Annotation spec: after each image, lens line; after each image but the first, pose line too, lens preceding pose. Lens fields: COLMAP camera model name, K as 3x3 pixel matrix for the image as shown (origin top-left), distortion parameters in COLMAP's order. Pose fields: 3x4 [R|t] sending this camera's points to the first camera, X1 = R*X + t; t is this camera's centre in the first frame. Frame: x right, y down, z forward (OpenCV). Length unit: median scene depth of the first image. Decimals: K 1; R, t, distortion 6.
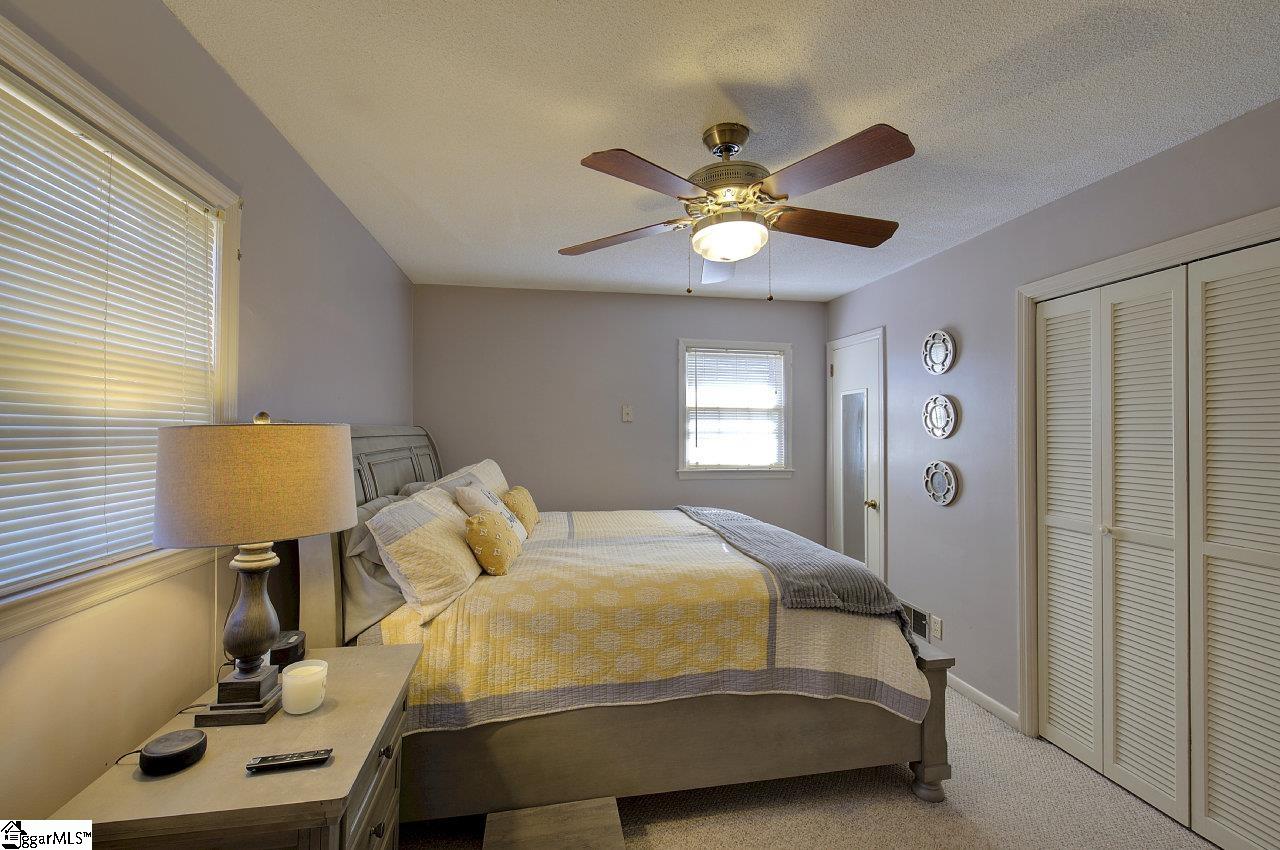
lens RADIAL K [[548.3, 0, 642.6], [0, 548.3, 426.5], [0, 0, 1]] dist [-0.000859, 0.001044]
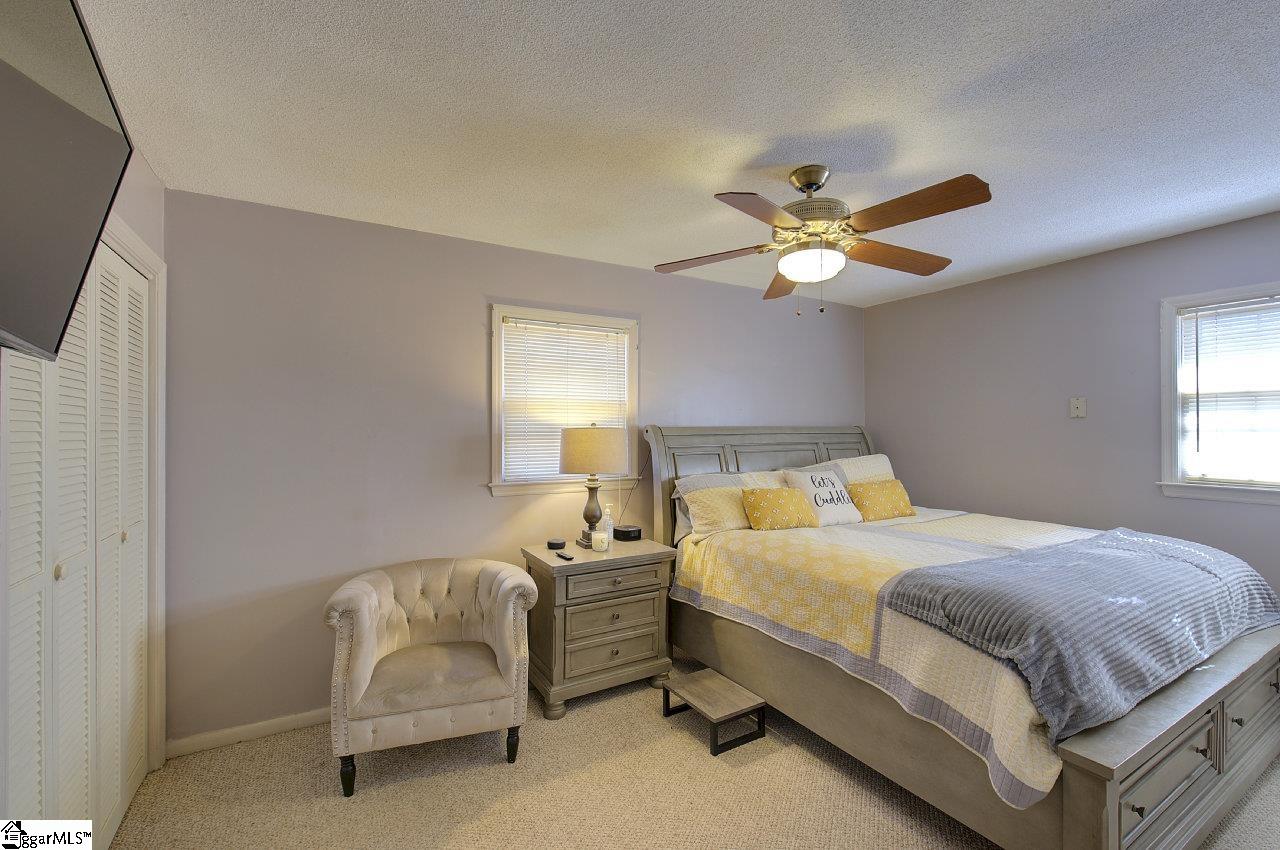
lens RADIAL K [[548.3, 0, 644.3], [0, 548.3, 430.7], [0, 0, 1]] dist [-0.000859, 0.001044]
pose [[0.343746, -0.000511, -0.939063, 1.057785], [0.012486, 0.999914, 0.004027, -0.000343], [0.938980, -0.013109, 0.343722, 0.248795]]
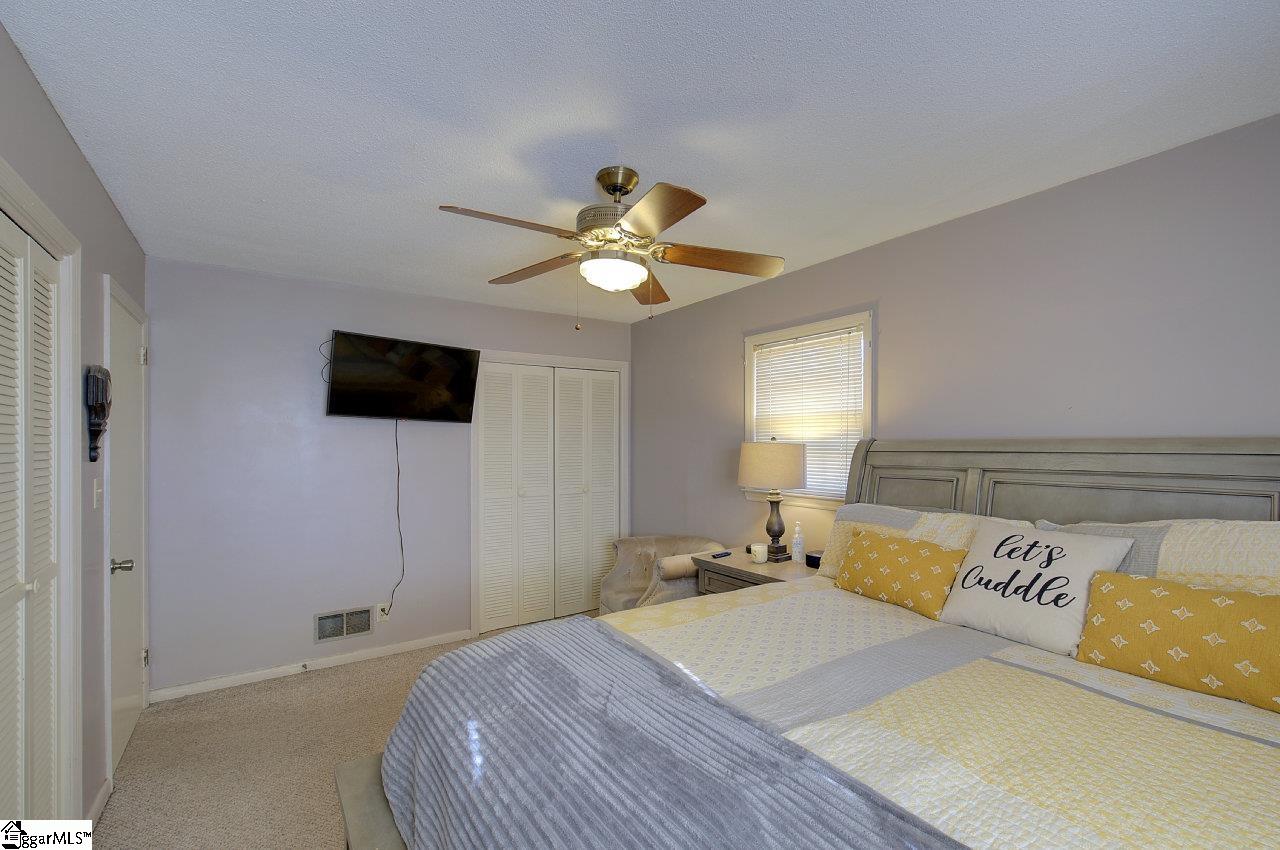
lens RADIAL K [[548.3, 0, 642.9], [0, 548.3, 431.2], [0, 0, 1]] dist [-0.000859, 0.001044]
pose [[-0.908319, -0.006333, -0.418230, 0.544002], [0.005804, 0.999598, -0.027743, 0.007388], [0.418238, -0.027627, -0.907917, 1.903777]]
